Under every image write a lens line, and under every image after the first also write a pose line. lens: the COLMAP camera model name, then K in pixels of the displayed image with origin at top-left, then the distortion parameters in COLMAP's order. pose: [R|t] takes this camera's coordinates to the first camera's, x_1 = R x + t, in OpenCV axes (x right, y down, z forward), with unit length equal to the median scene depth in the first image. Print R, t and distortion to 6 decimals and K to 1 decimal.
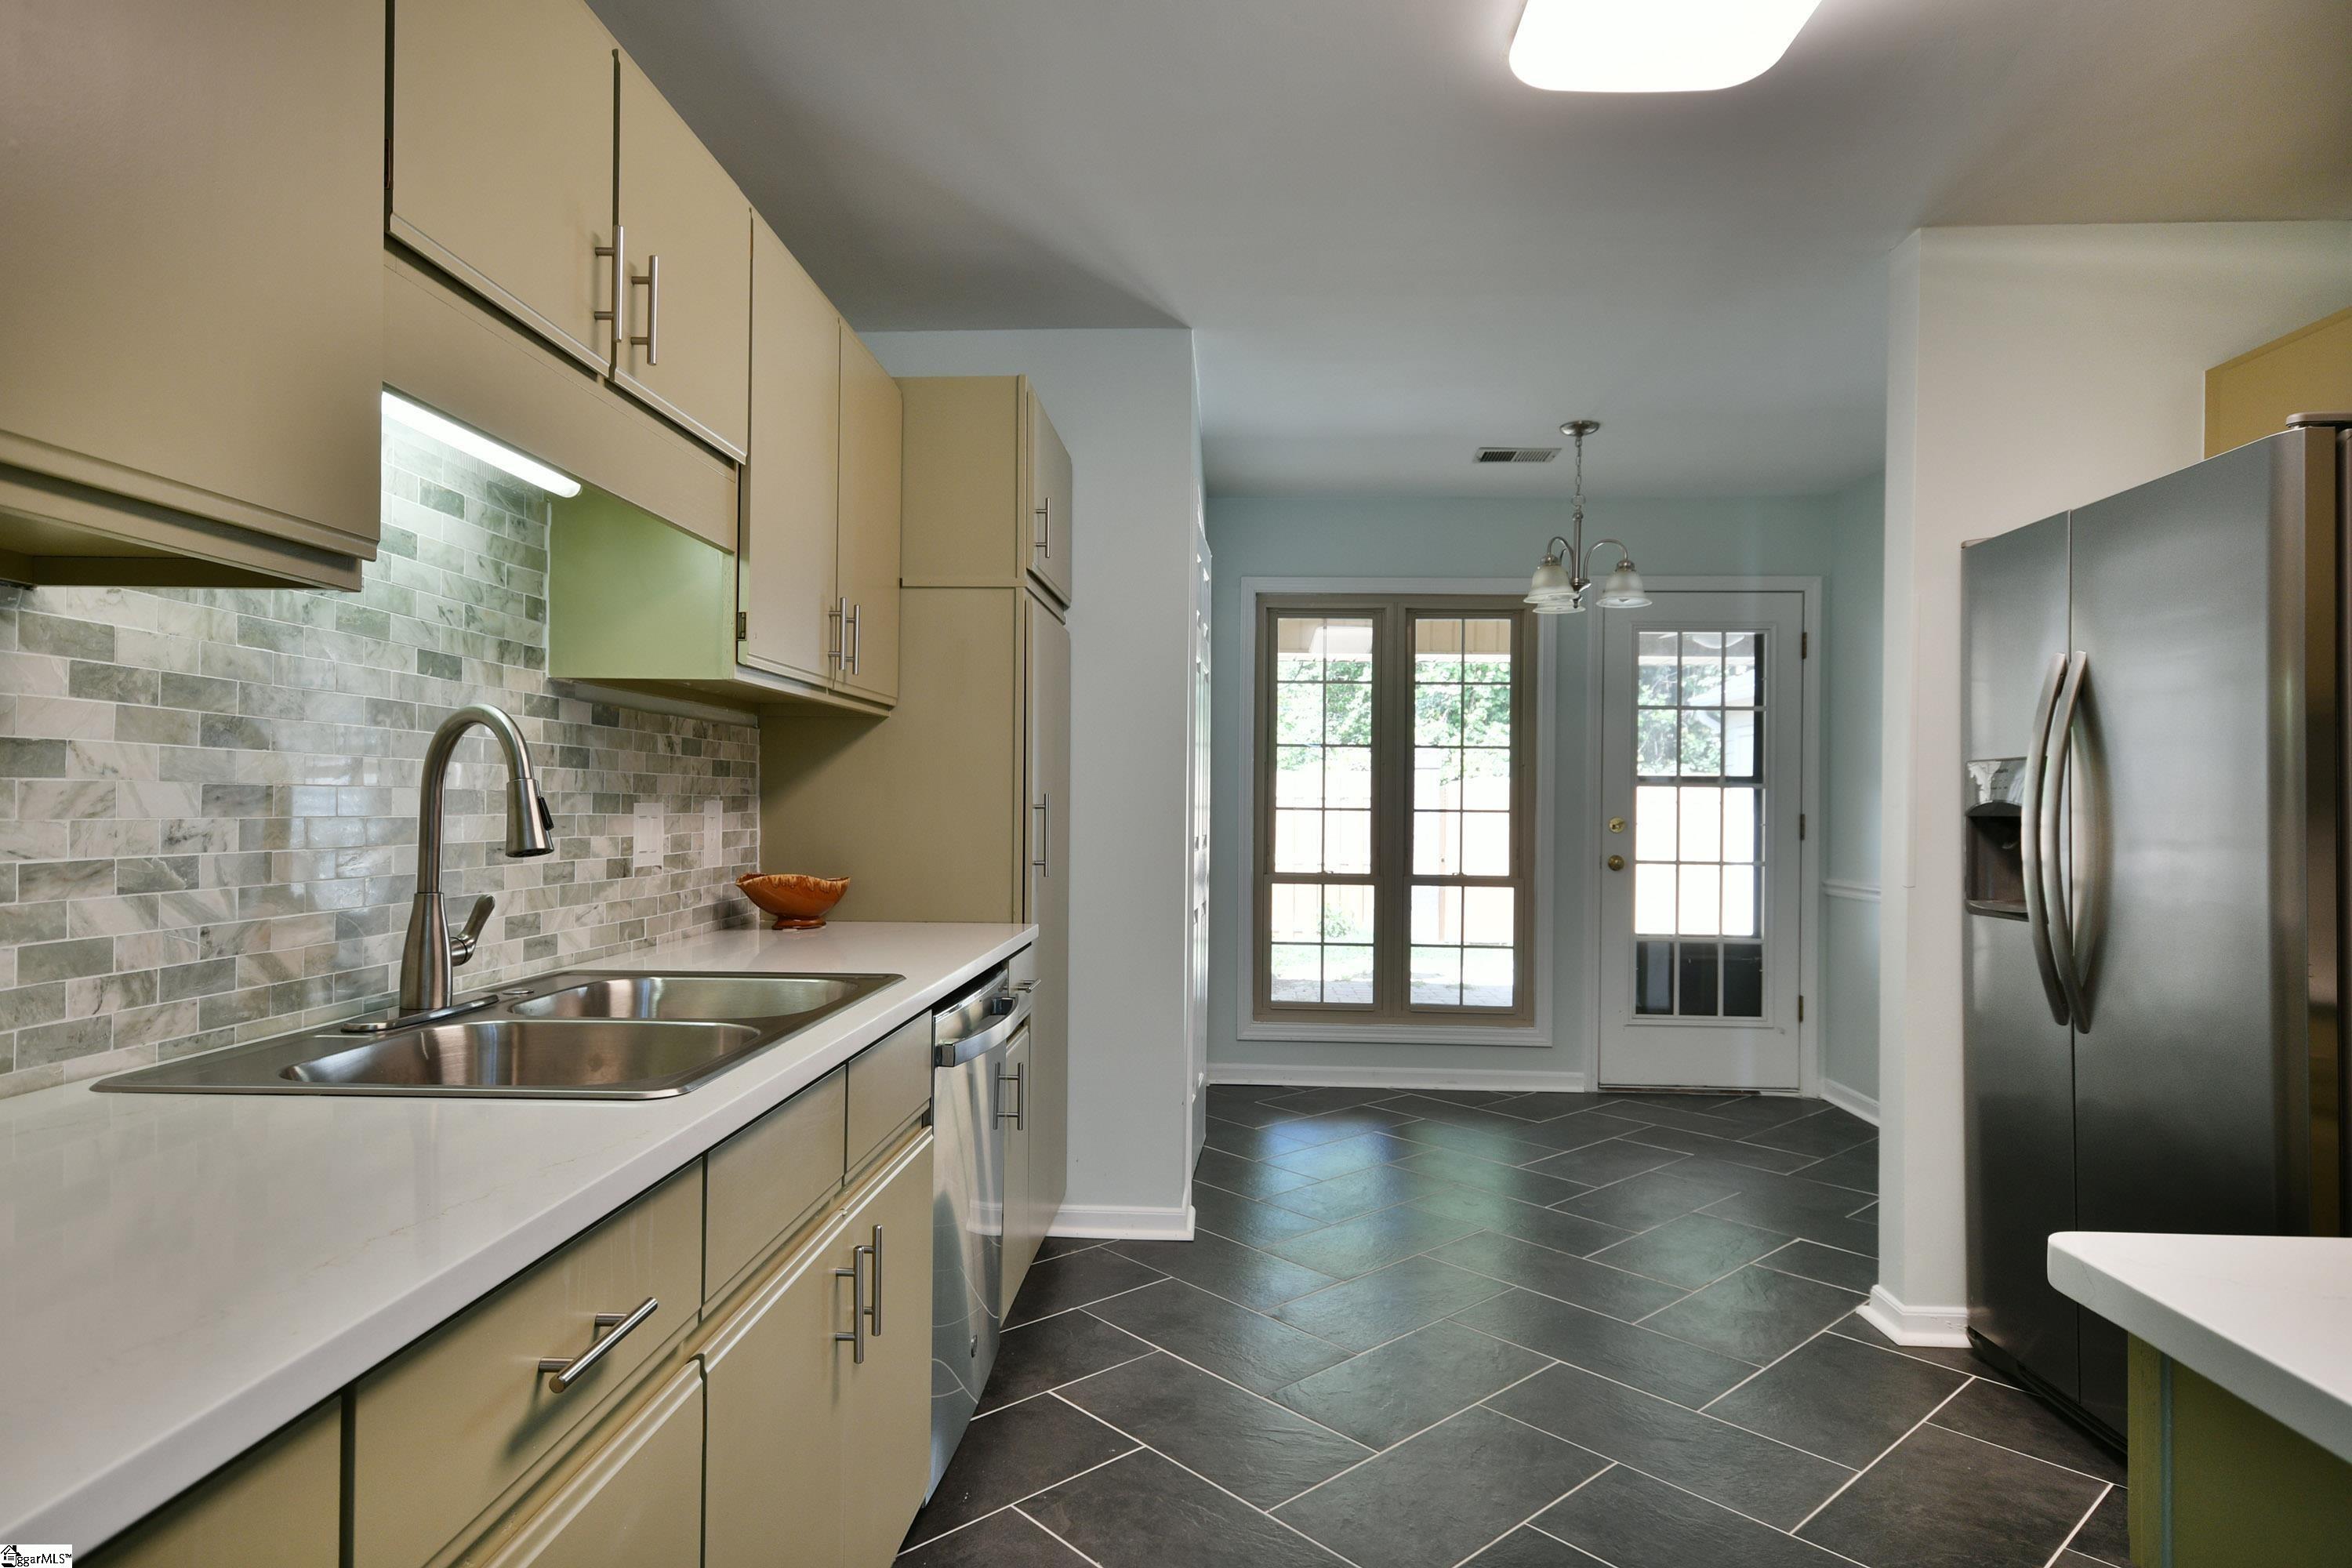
lens RADIAL K [[1303.3, 0, 1214.3], [0, 1303.3, 793.7], [0, 0, 1]] dist [0.027965, -0.000575]
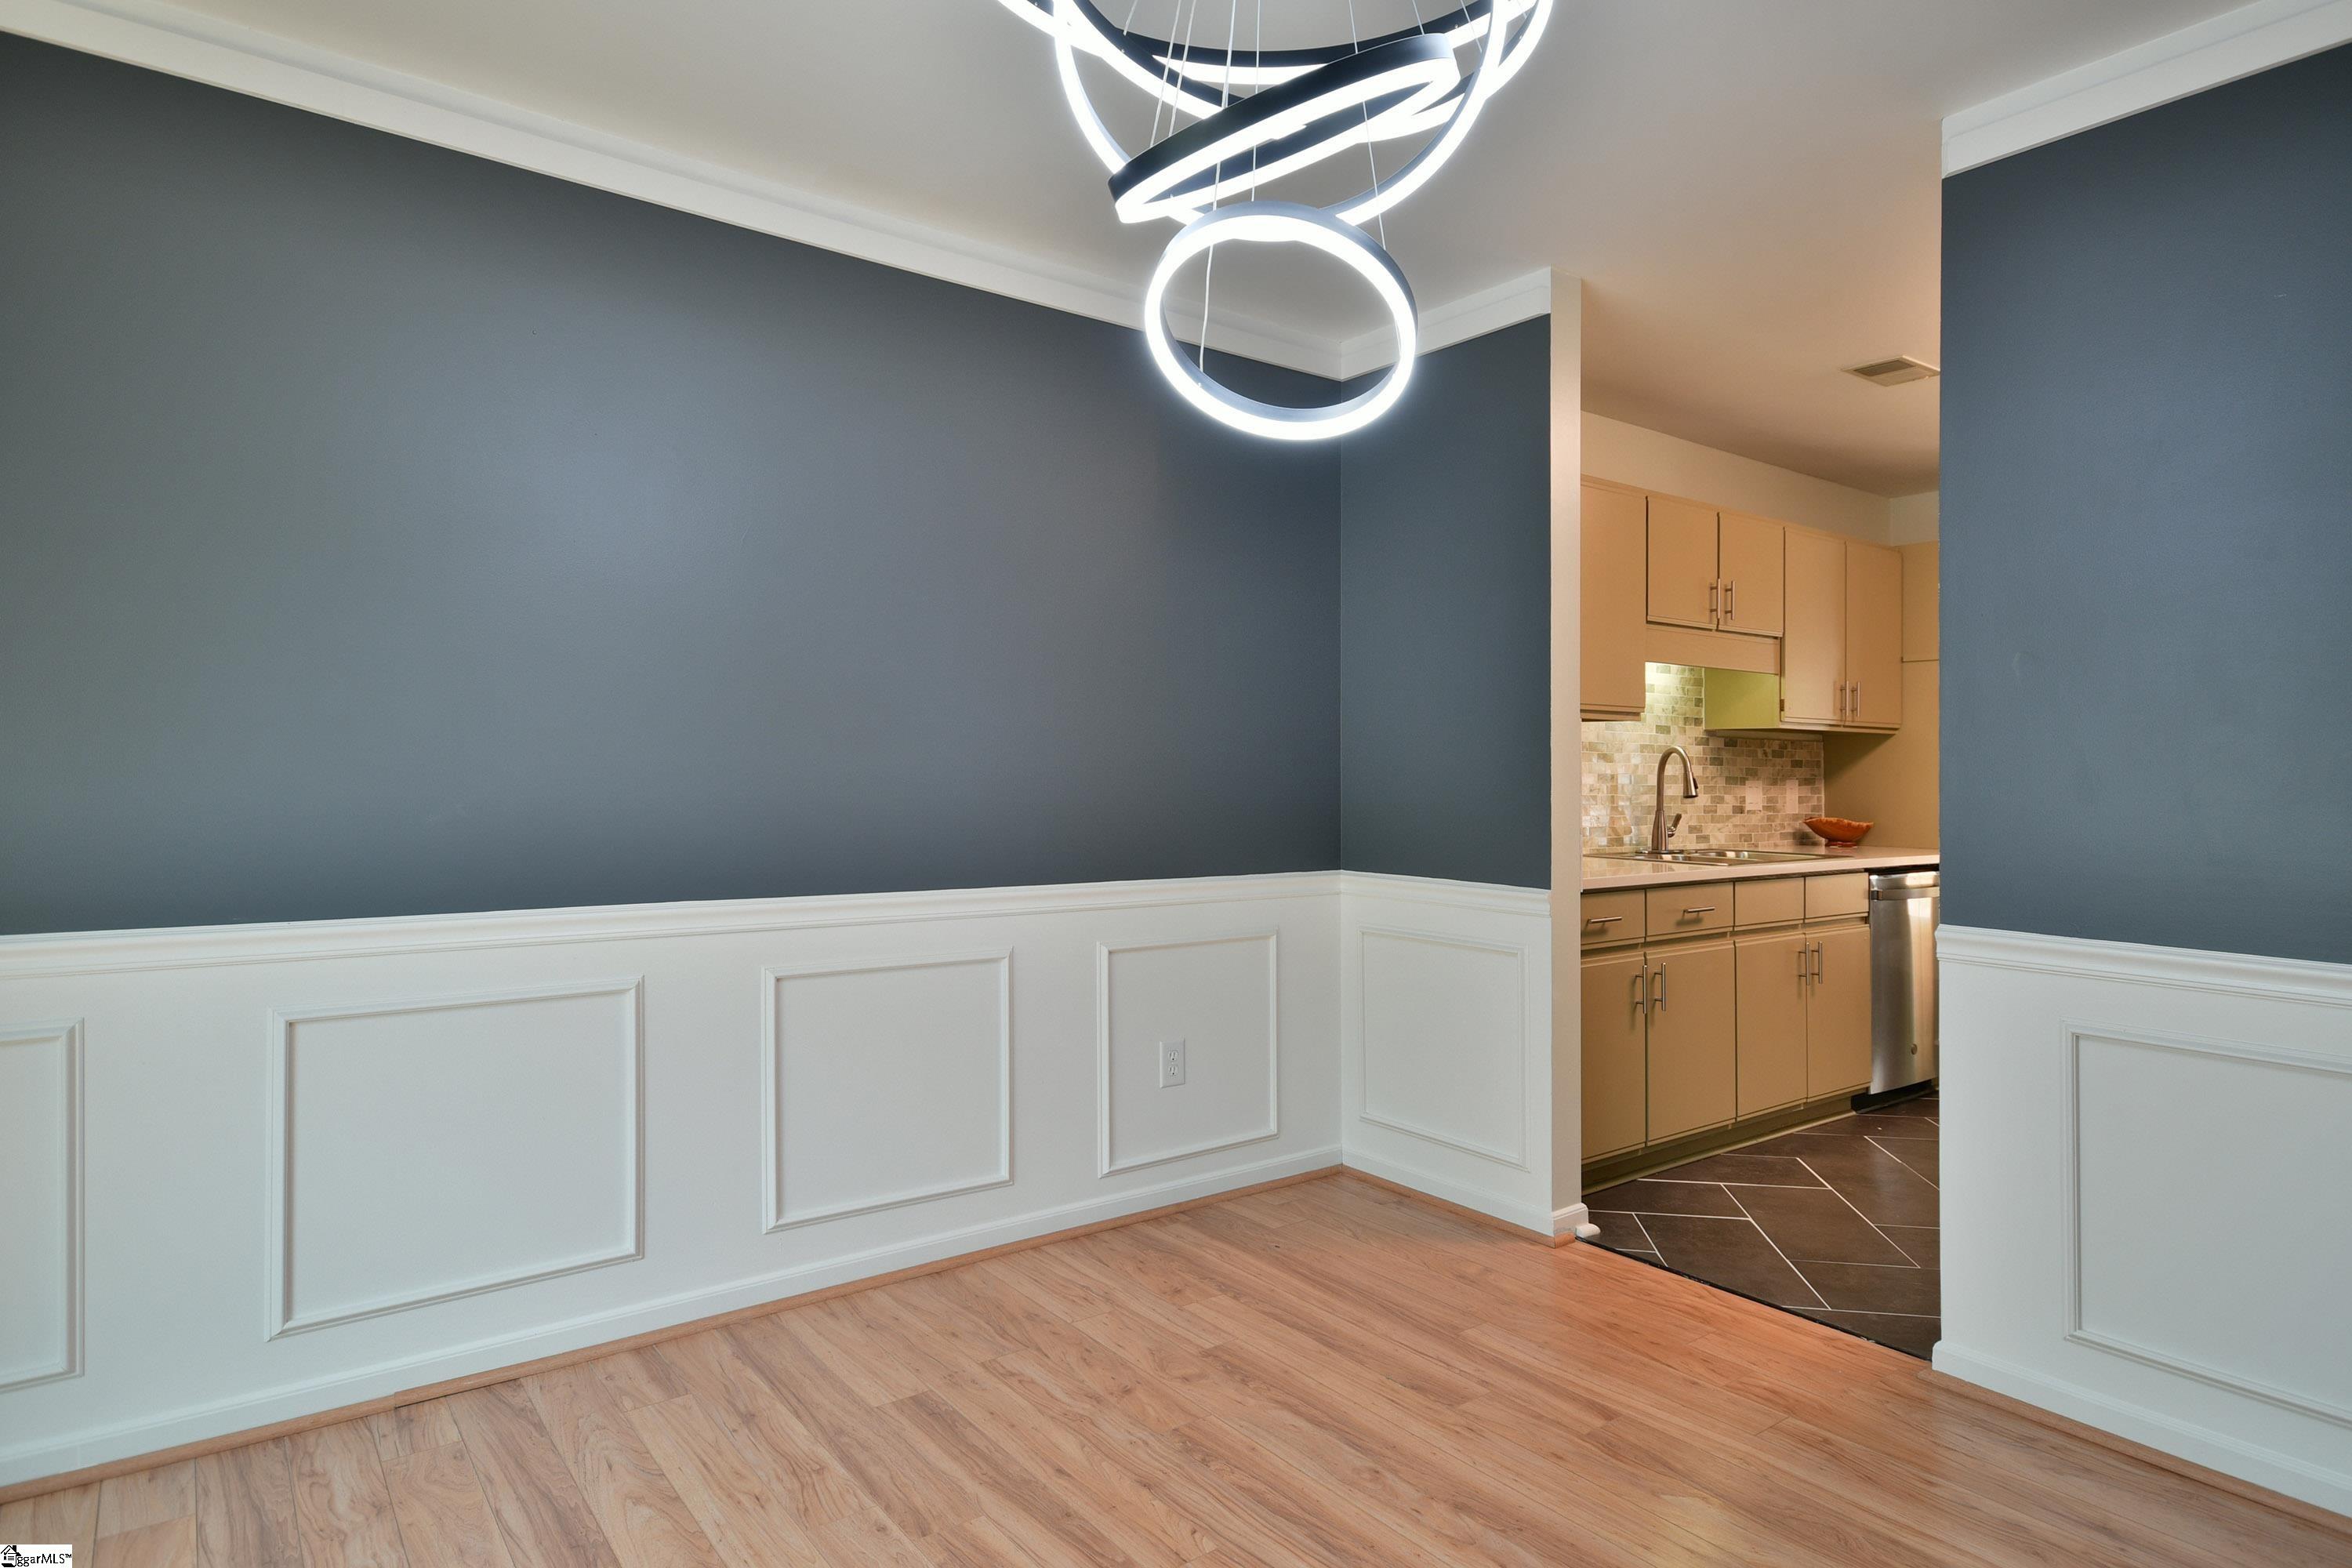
lens RADIAL K [[1303.3, 0, 1165.4], [0, 1303.3, 751.7], [0, 0, 1]] dist [0.027965, -0.000575]
pose [[0.615297, -0.016586, -0.788121, 0.833998], [0.002027, 0.999809, -0.019459, -0.001051], [0.788293, 0.010376, 0.615213, -1.352427]]
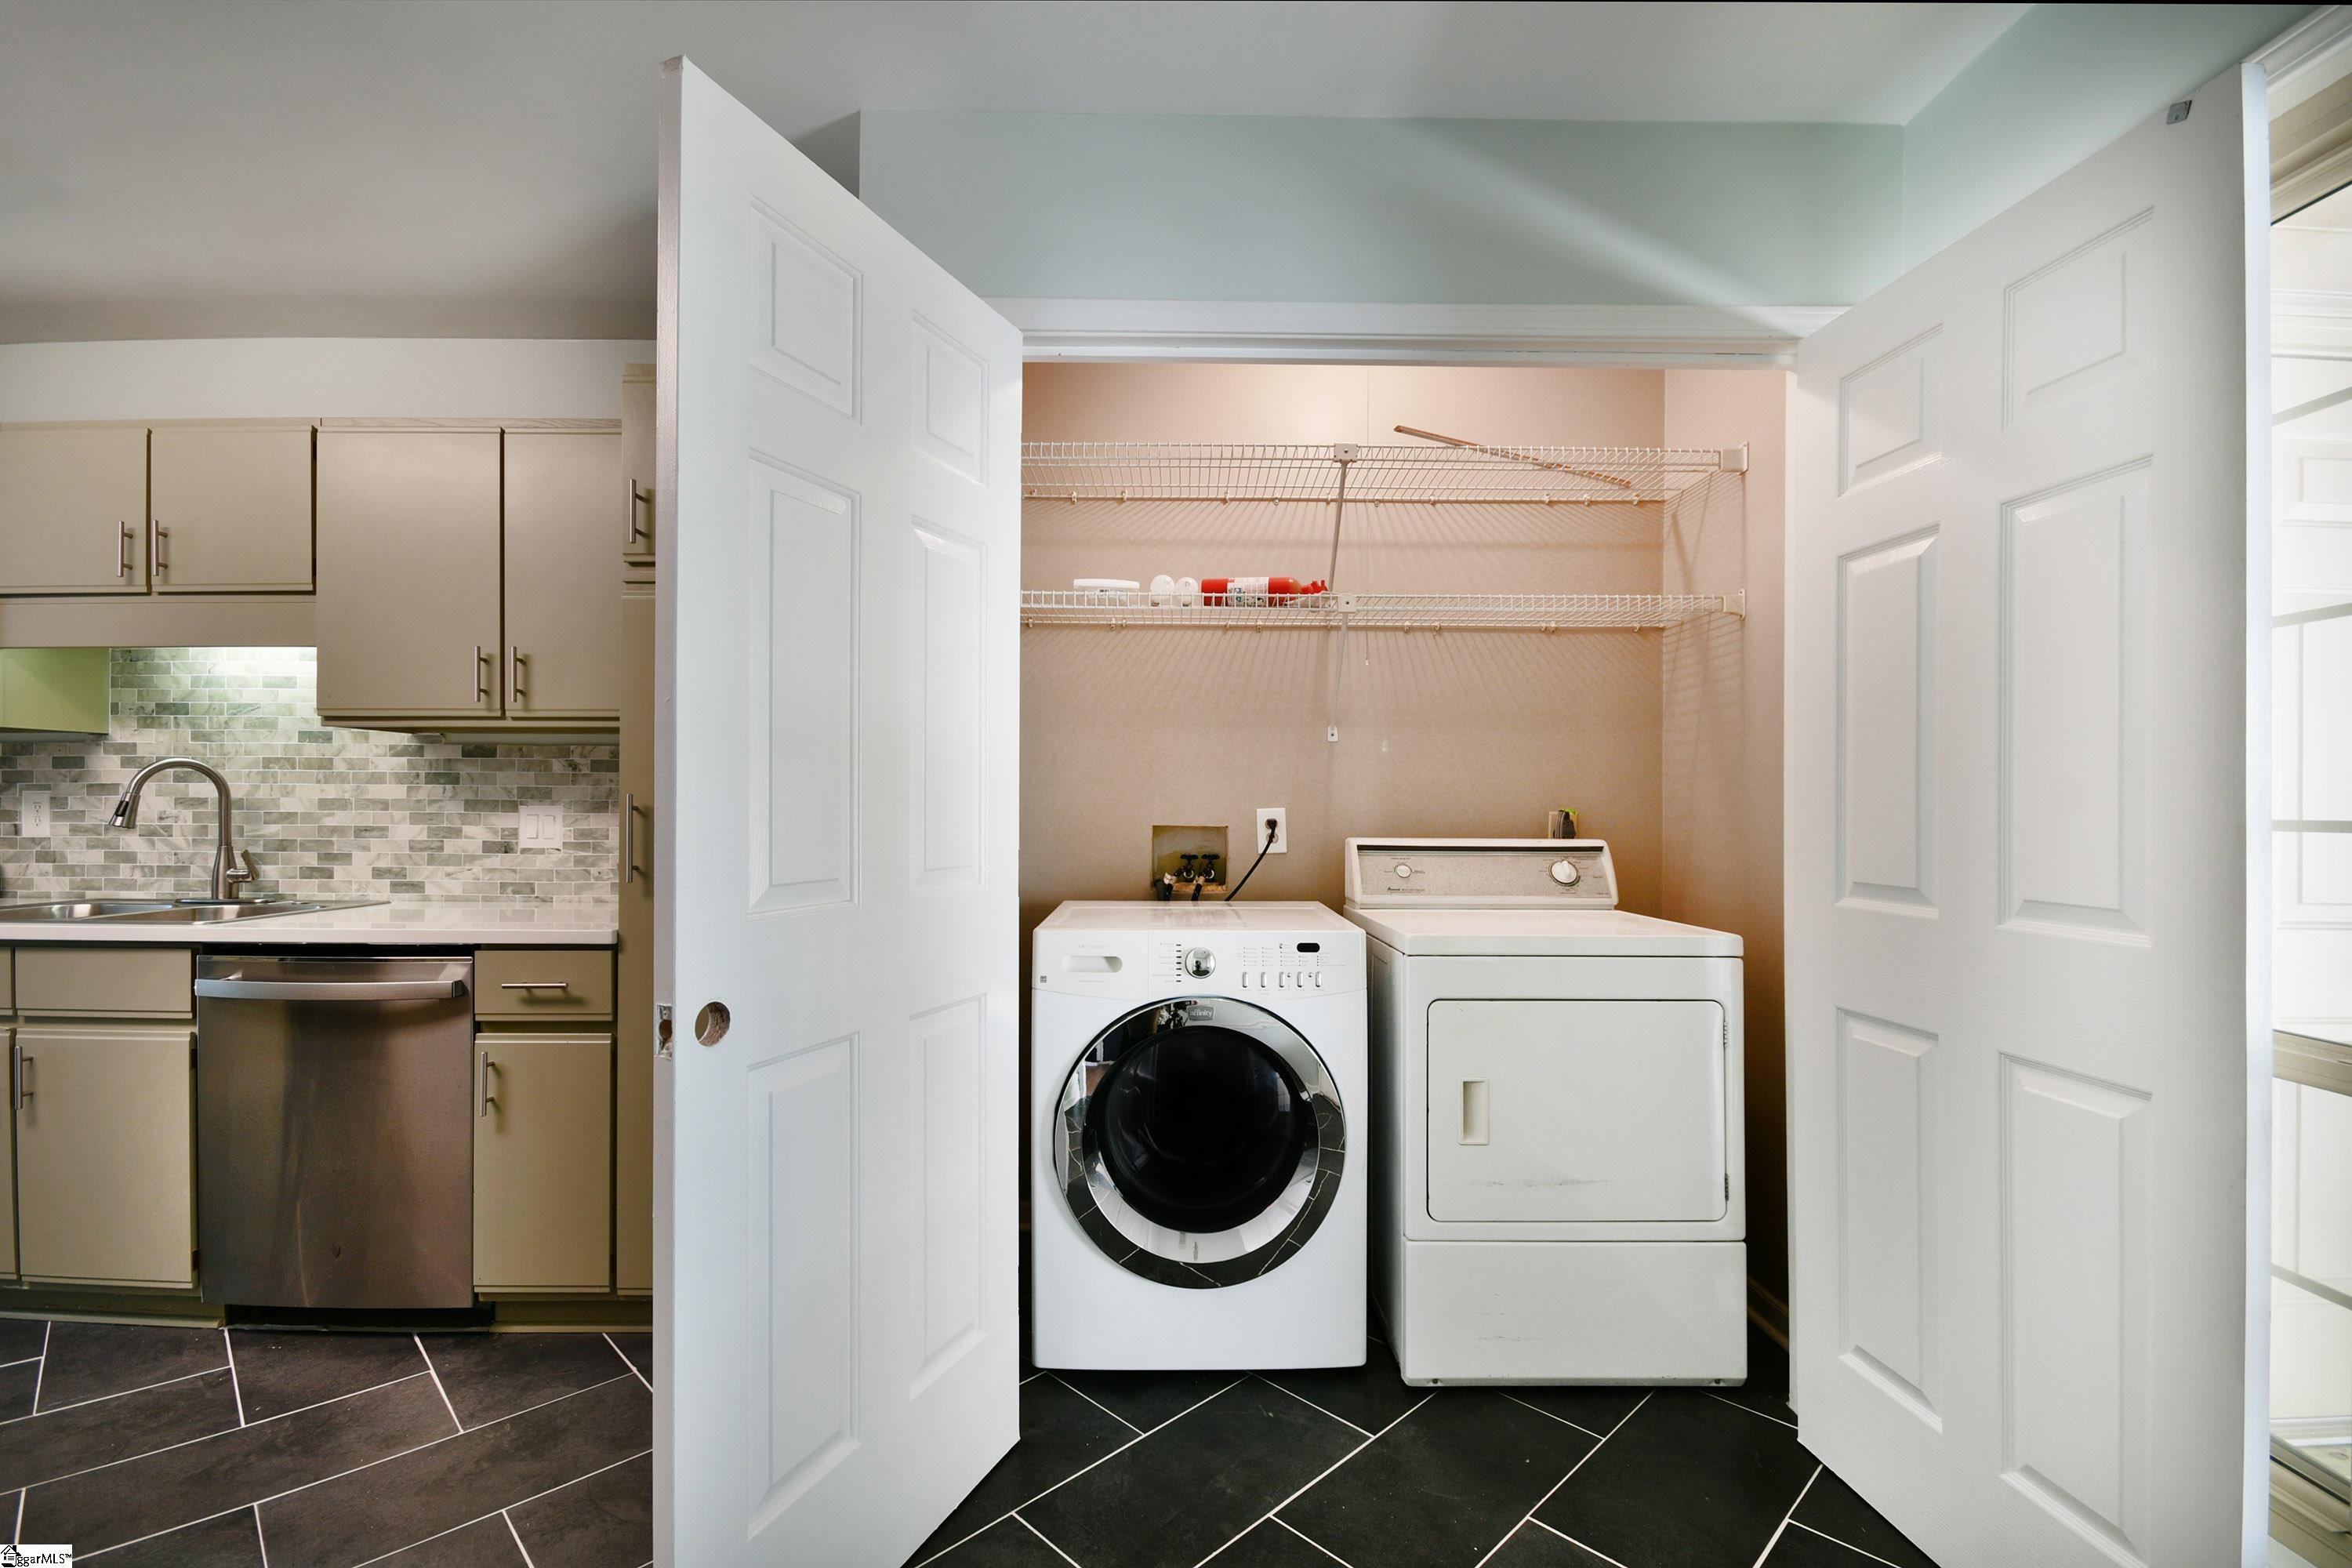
lens RADIAL K [[1099.0, 0, 1182.0], [0, 1099.0, 820.4], [0, 0, 1]] dist [0.006331, -0.005998]
pose [[0.002418, 0.007272, -0.999971, 1.010039], [0.003583, 0.999967, 0.007281, 0.021081], [0.999991, -0.003600, 0.002392, 2.122535]]
